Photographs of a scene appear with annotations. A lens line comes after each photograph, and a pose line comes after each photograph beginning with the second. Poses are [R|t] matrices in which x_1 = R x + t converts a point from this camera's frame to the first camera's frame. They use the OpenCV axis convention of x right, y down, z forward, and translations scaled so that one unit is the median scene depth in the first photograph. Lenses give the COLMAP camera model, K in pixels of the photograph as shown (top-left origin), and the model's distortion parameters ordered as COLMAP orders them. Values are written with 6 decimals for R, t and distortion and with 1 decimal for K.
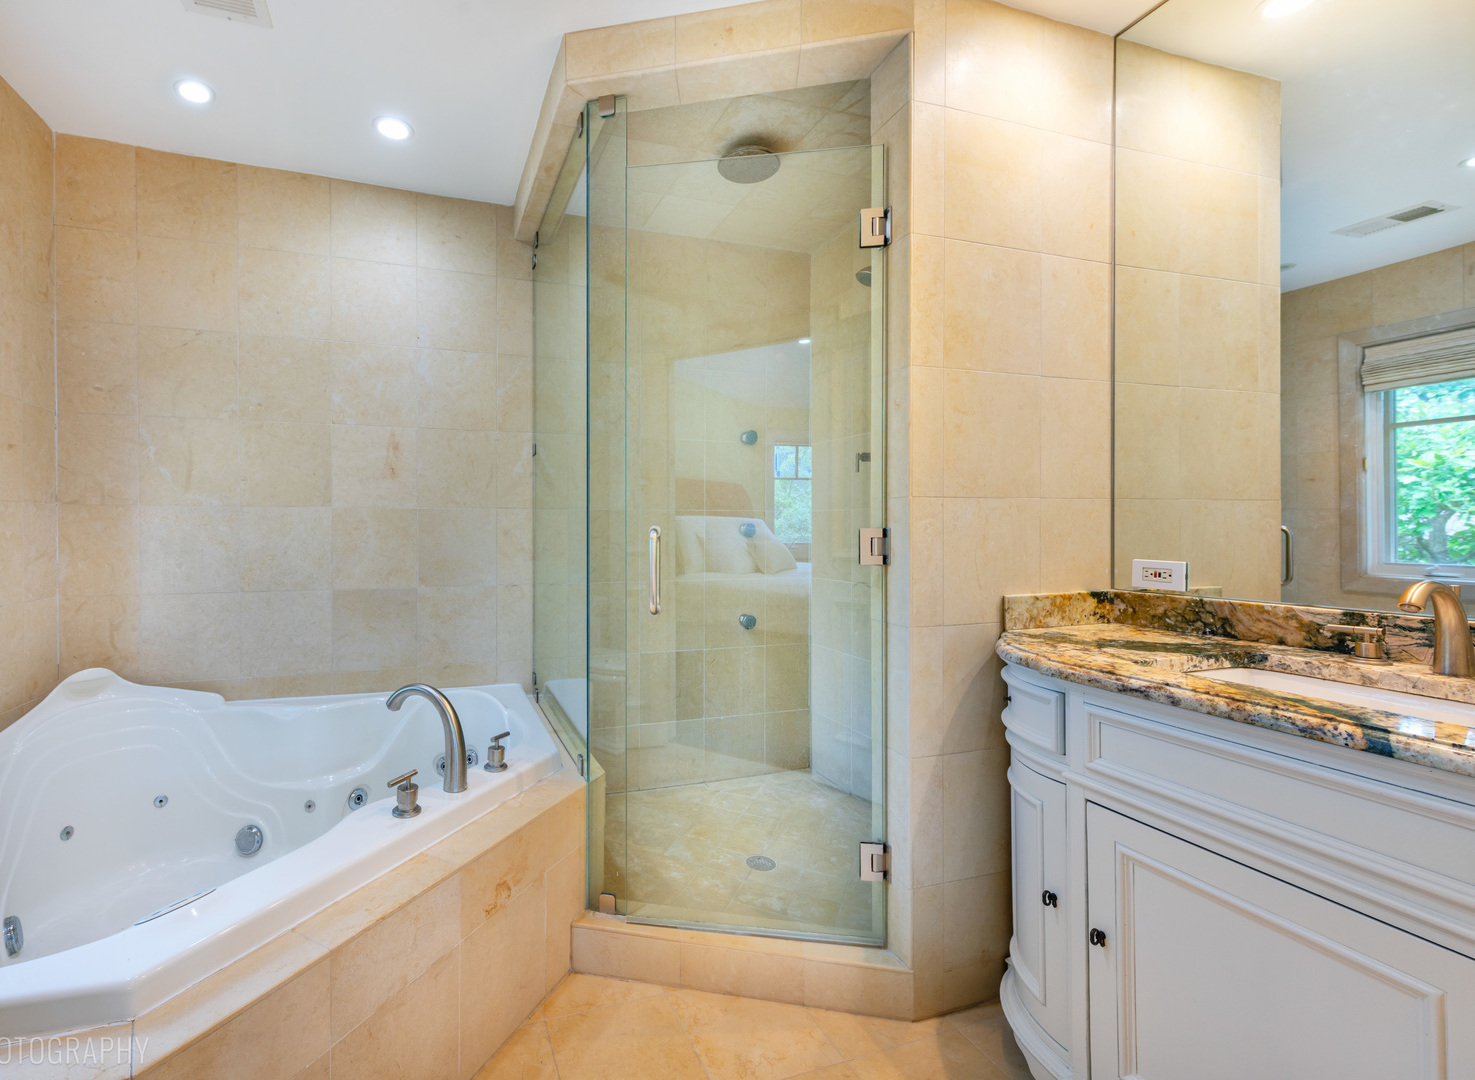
lens RADIAL K [[672.5, 0, 744.7], [0, 672.5, 534.0], [0, 0, 1]] dist [0.010470, -0.003297]
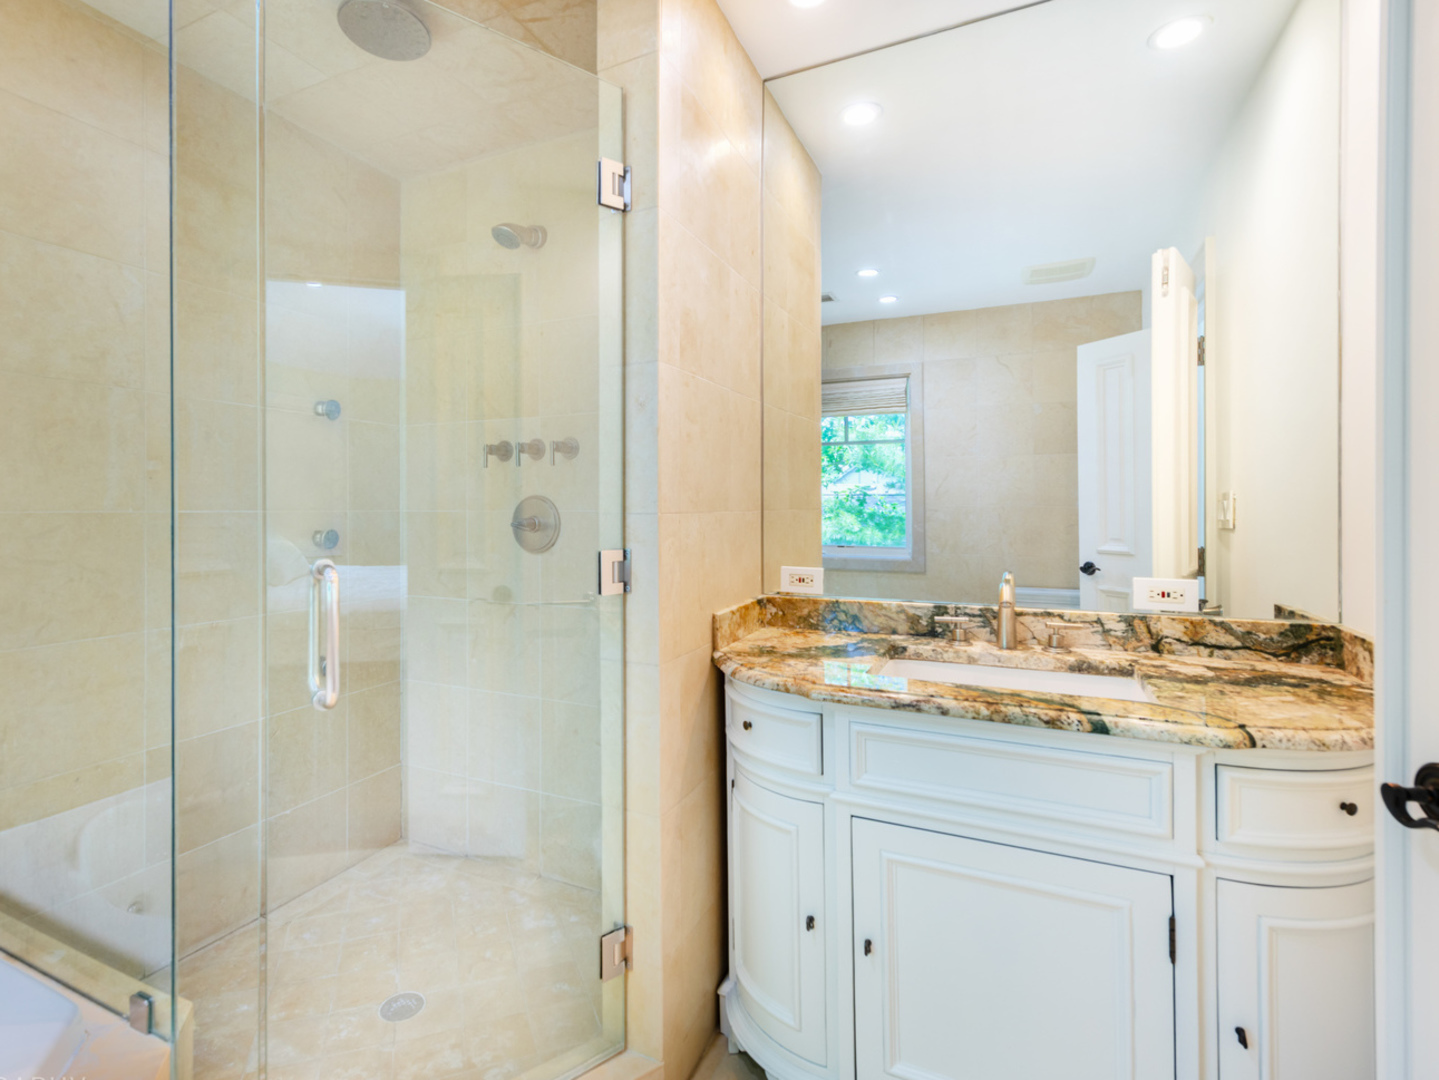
lens RADIAL K [[656.1, 0, 669.4], [0, 656.1, 514.7], [0, 0, 1]] dist [0.010470, -0.003297]
pose [[0.741357, -0.000368, 0.671110, -0.325493], [-0.003584, 0.999983, 0.004508, -0.060293], [-0.671101, -0.005747, 0.741344, 0.388118]]
